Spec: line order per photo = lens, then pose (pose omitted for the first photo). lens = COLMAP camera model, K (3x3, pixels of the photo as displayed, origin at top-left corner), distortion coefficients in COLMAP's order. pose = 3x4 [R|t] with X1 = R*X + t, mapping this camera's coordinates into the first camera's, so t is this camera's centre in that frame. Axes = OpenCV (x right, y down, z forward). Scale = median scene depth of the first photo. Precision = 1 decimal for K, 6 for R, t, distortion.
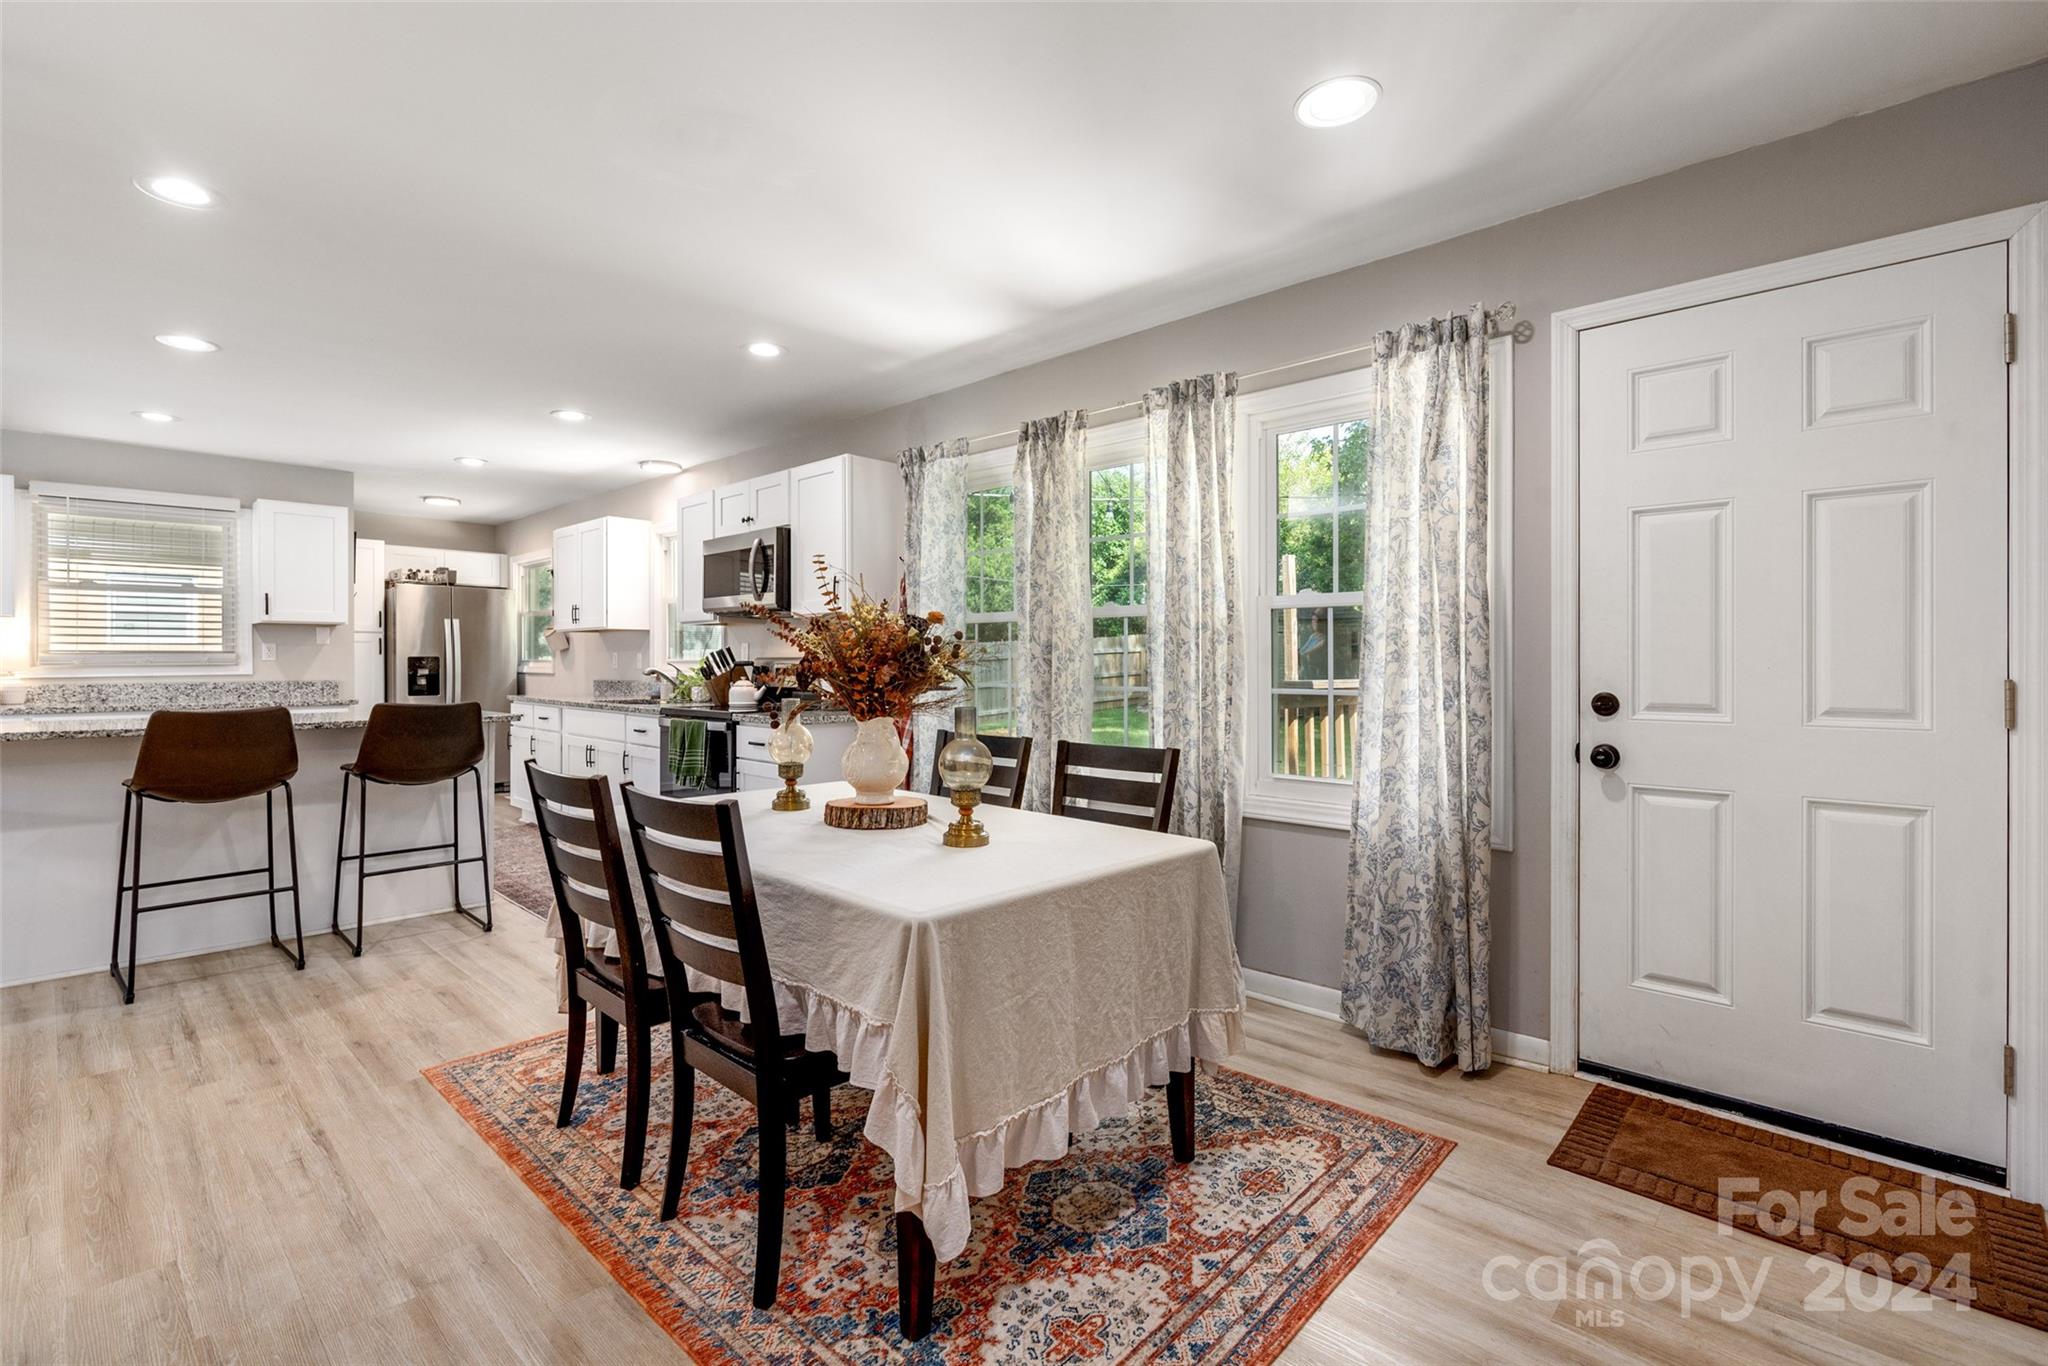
lens RADIAL K [[910.4, 0, 1028.8], [0, 910.4, 678.7], [0, 0, 1]] dist [-0.012082, 0.000615]
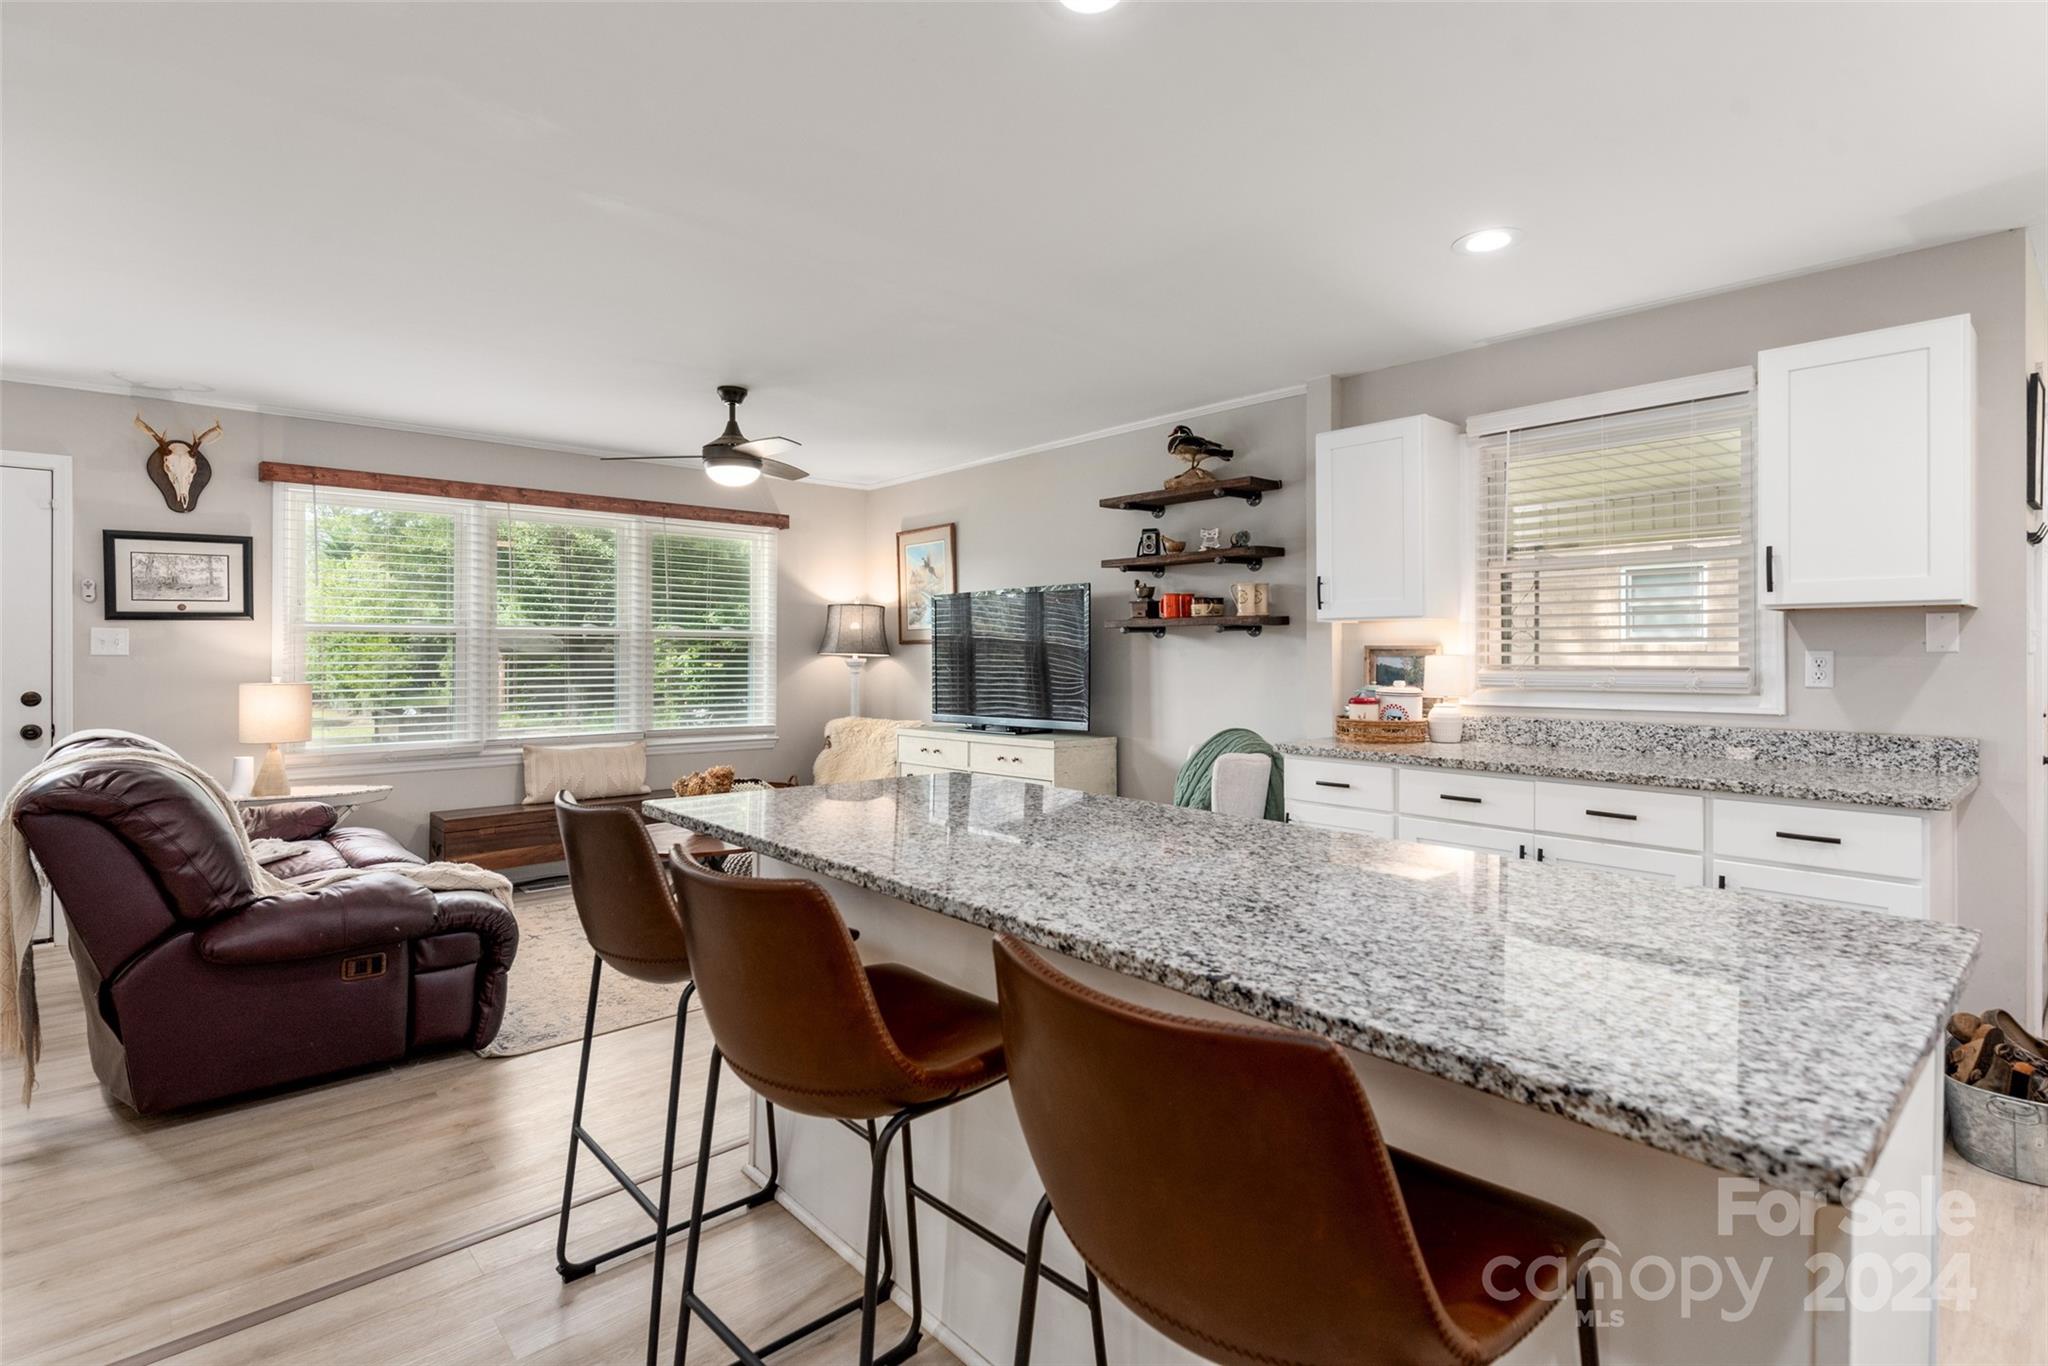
lens RADIAL K [[993.0, 0, 1021.6], [0, 993.0, 652.9], [0, 0, 1]] dist [-0.004947, -0.000199]
pose [[-0.092606, 0.000167, -0.995703, -0.303137], [-0.021246, 0.999772, 0.002144, -0.032946], [0.995476, 0.021354, -0.092581, 0.679789]]
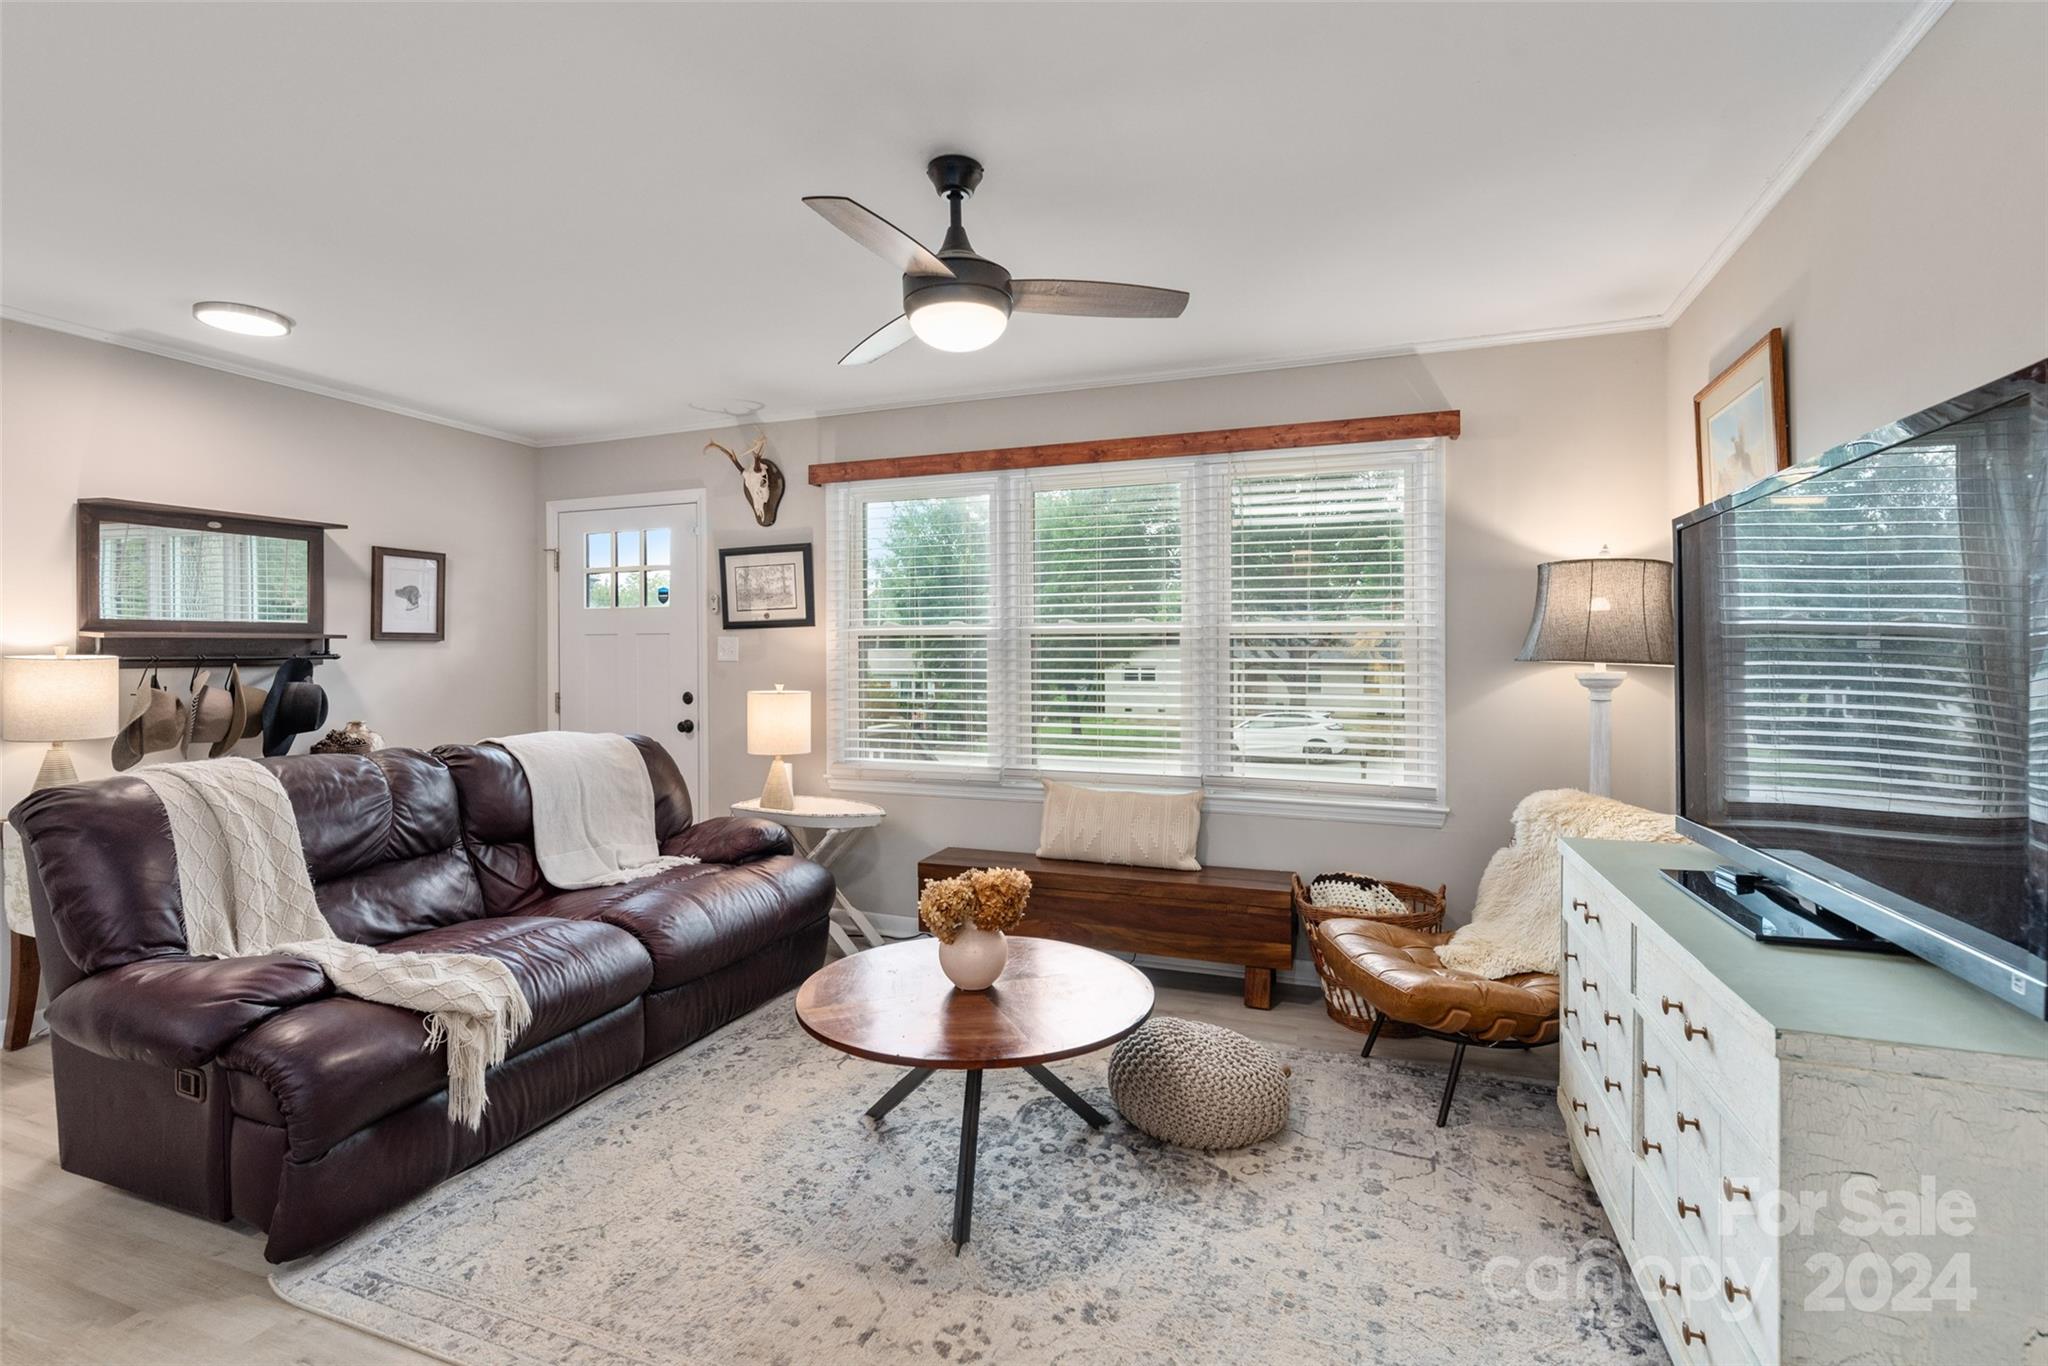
lens RADIAL K [[937.2, 0, 1032.3], [0, 937.2, 654.0], [0, 0, 1]] dist [0.000386, 0.000056]
pose [[-0.925795, 0.001968, -0.378021, -0.973383], [-0.006340, 0.999765, 0.020733, -0.039560], [0.377973, 0.021591, -0.925565, 0.759211]]
